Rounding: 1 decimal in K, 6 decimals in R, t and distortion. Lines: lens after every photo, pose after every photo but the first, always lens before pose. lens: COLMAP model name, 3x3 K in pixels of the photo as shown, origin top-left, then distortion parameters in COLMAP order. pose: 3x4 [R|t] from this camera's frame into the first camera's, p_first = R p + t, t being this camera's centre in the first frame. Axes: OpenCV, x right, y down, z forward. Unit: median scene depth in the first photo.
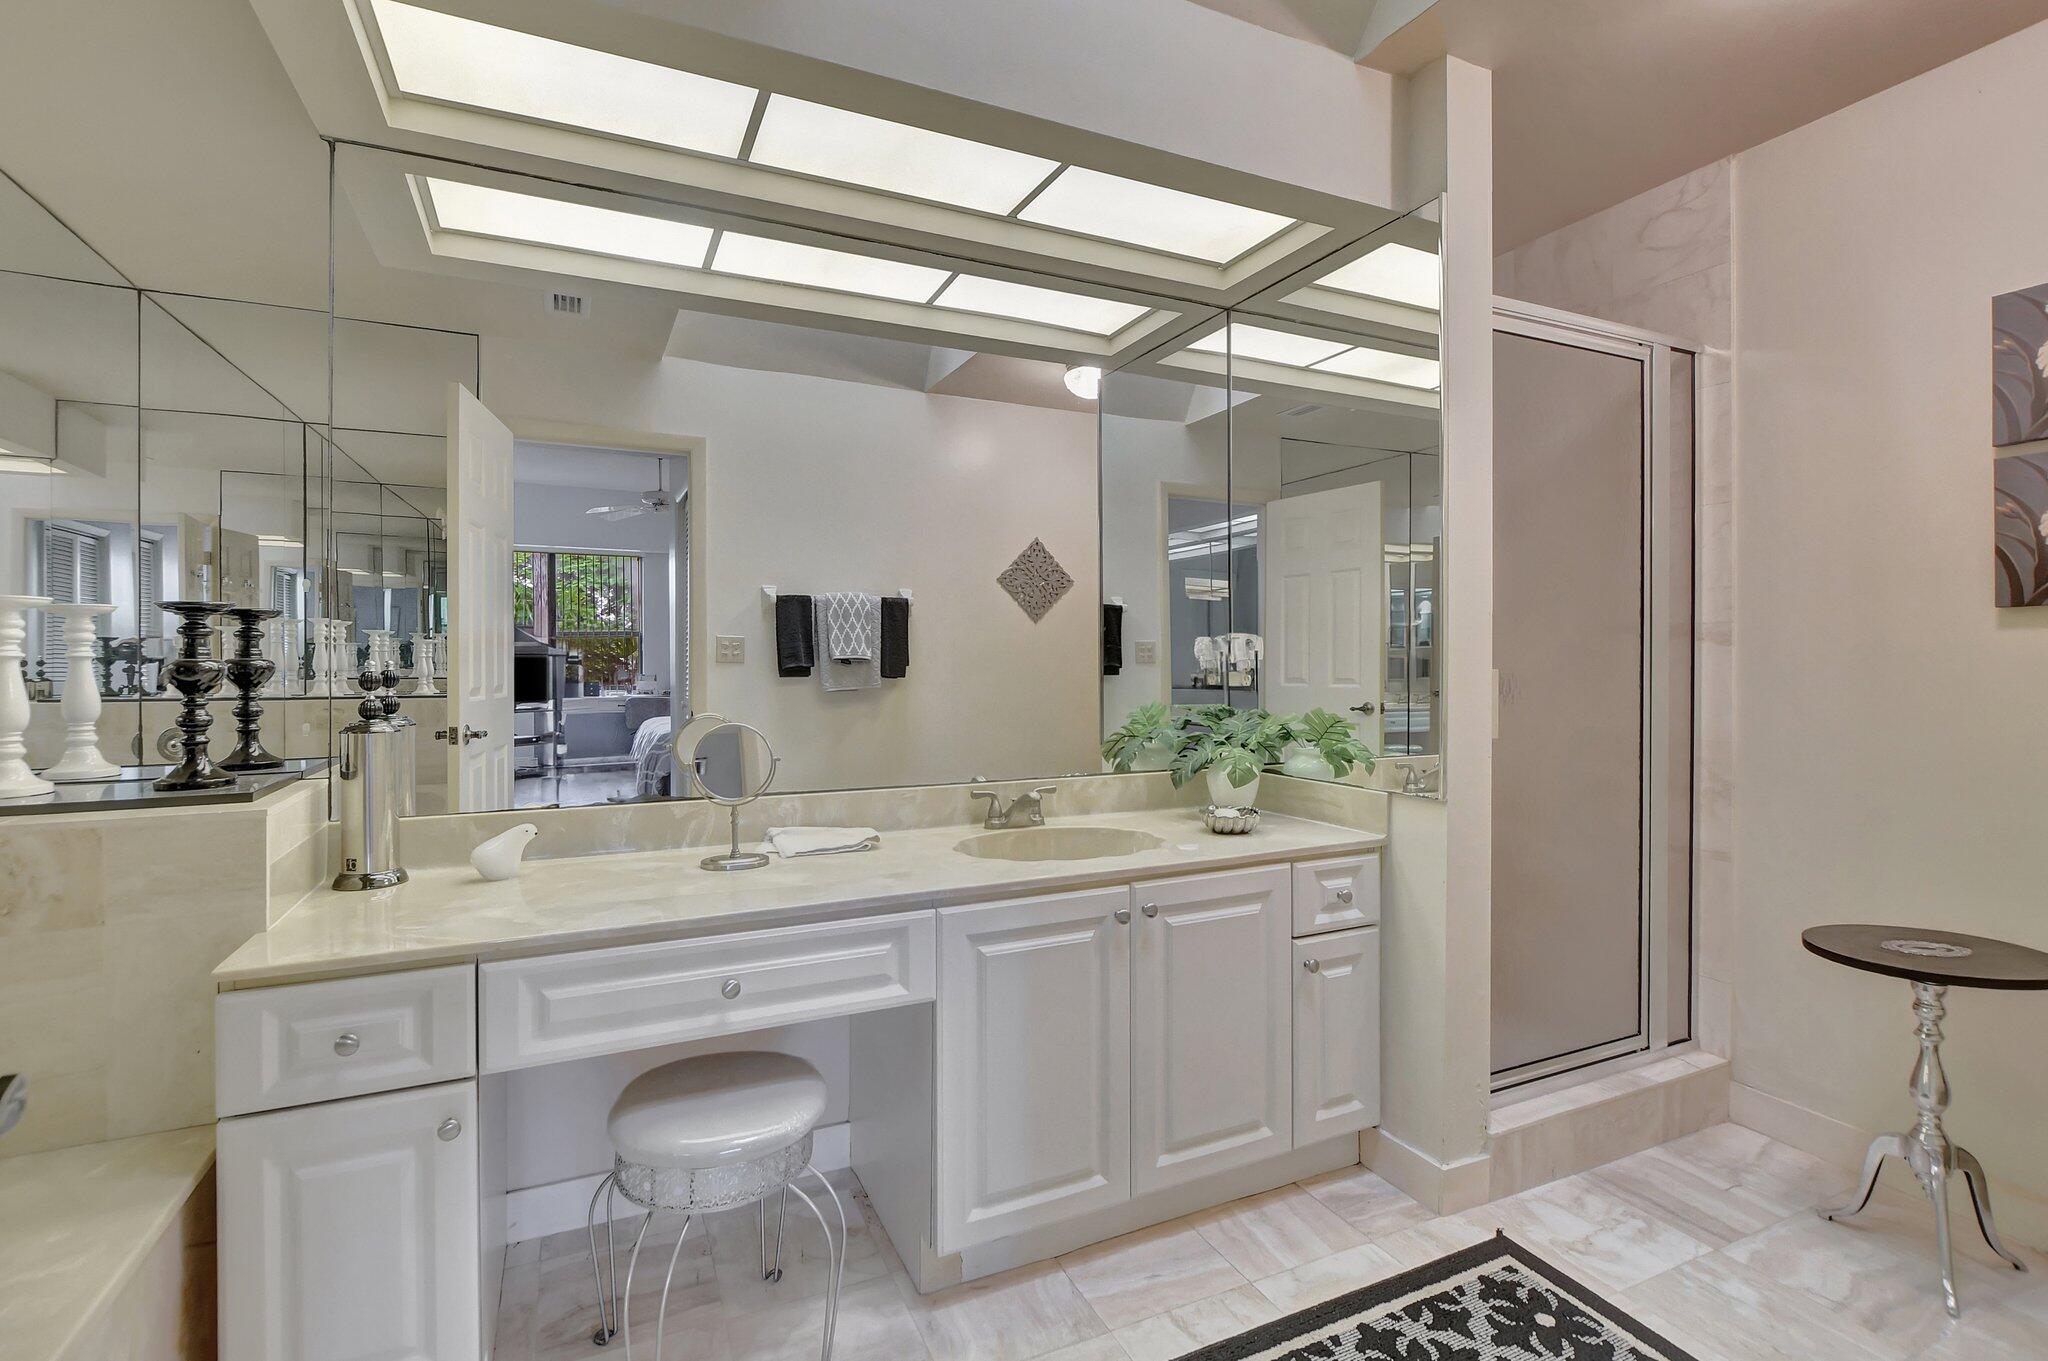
lens RADIAL K [[940.1, 0, 1008.9], [0, 940.1, 671.5], [0, 0, 1]] dist [-0.010317, 0.000029]
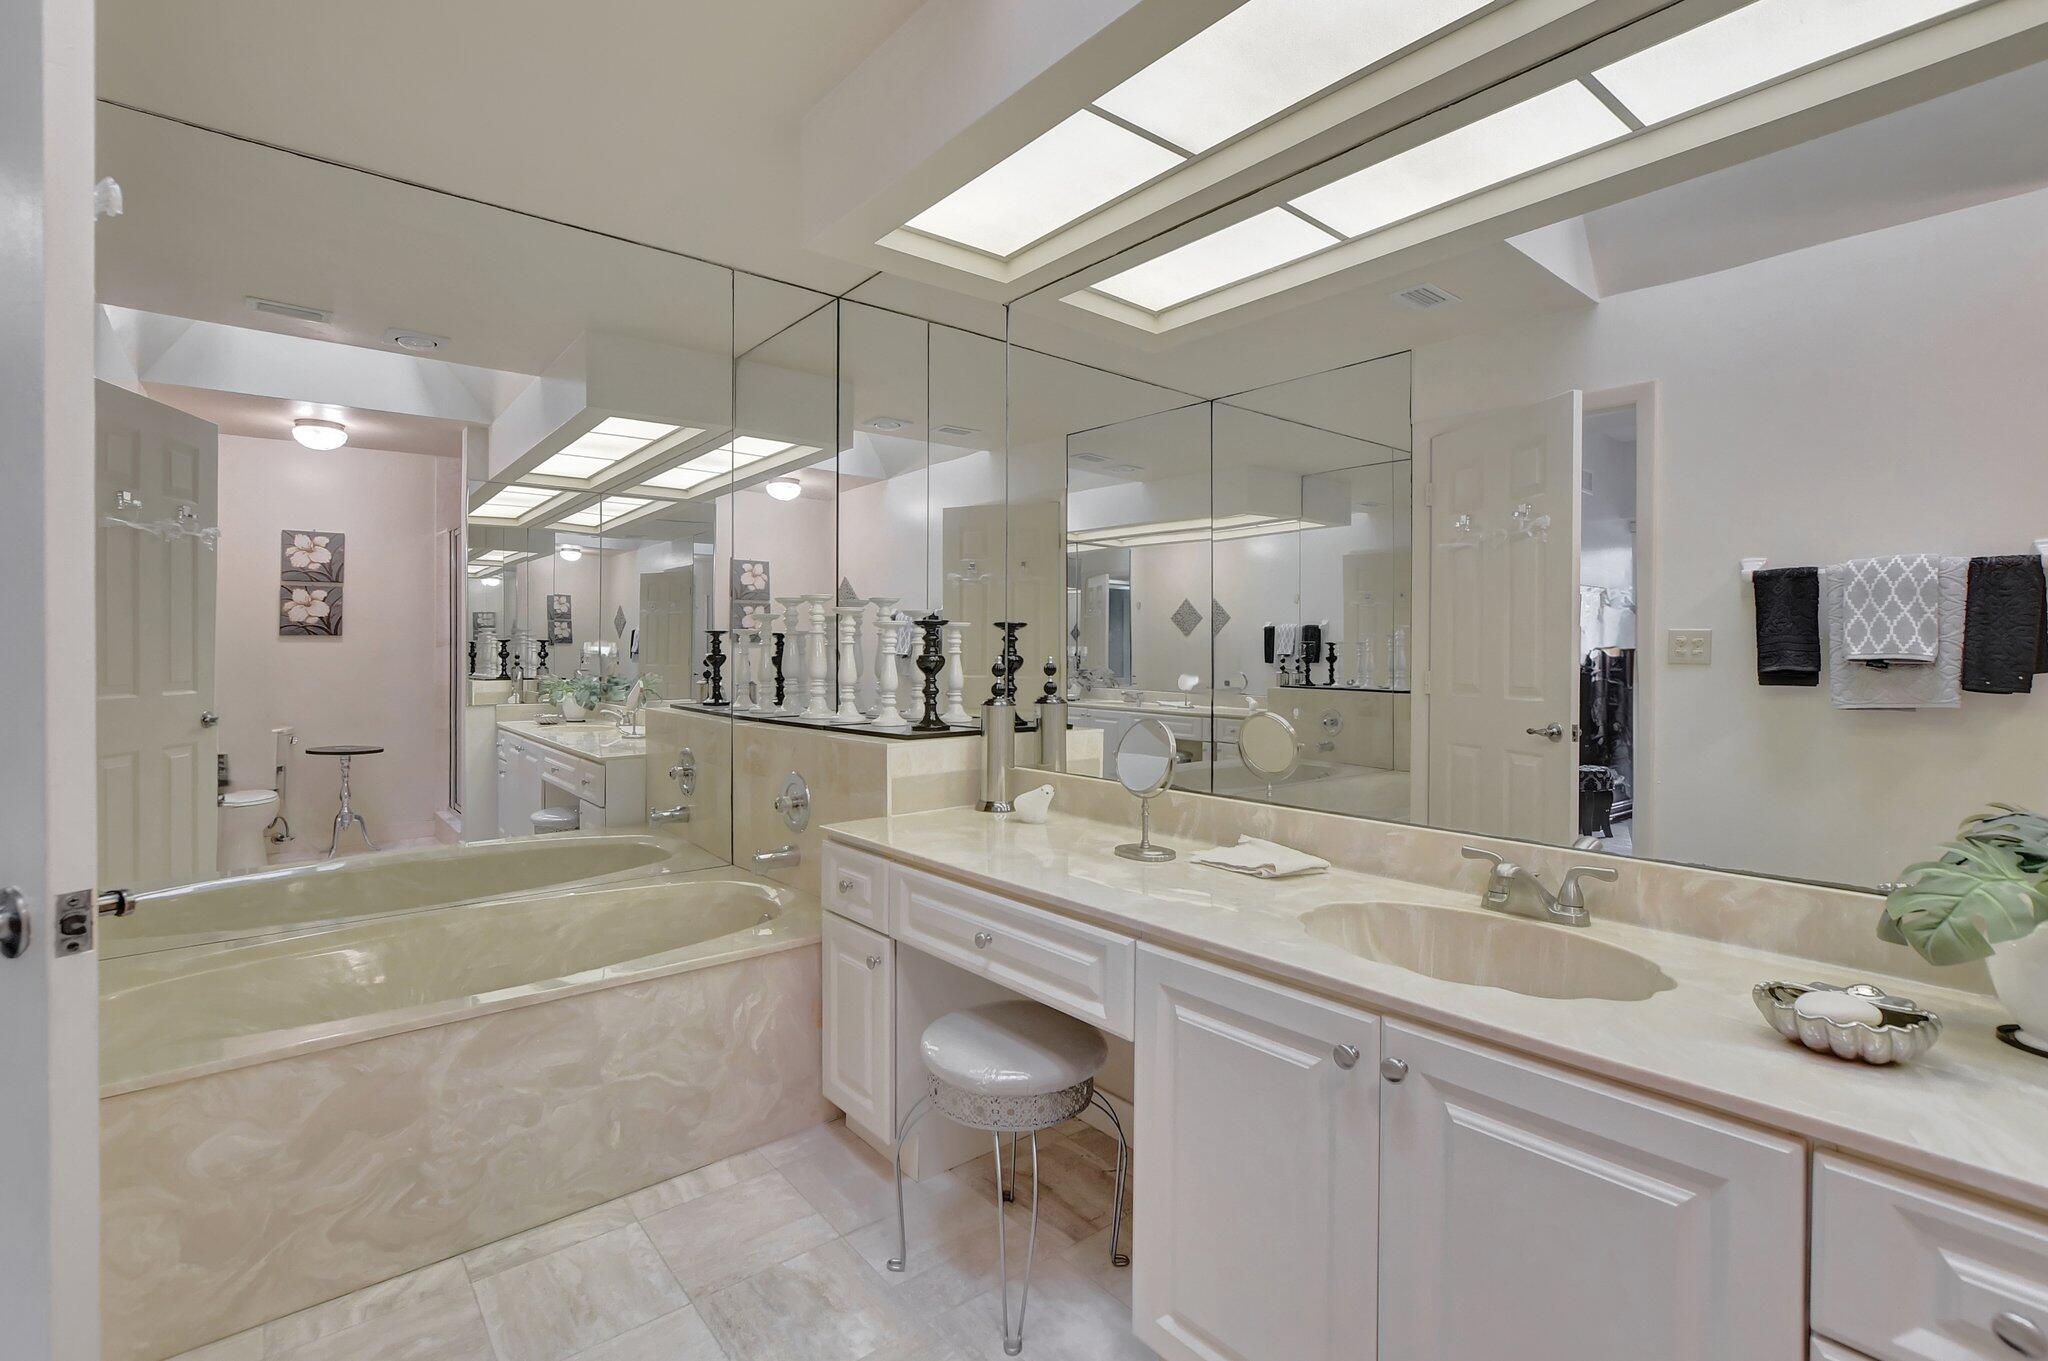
lens RADIAL K [[940.1, 0, 1021.2], [0, 940.1, 667.0], [0, 0, 1]] dist [-0.010317, 0.000029]
pose [[0.243218, 0.014034, -0.969870, 0.679258], [-0.018792, 0.999776, 0.009754, -0.008419], [0.969790, 0.015854, 0.243427, 0.617548]]
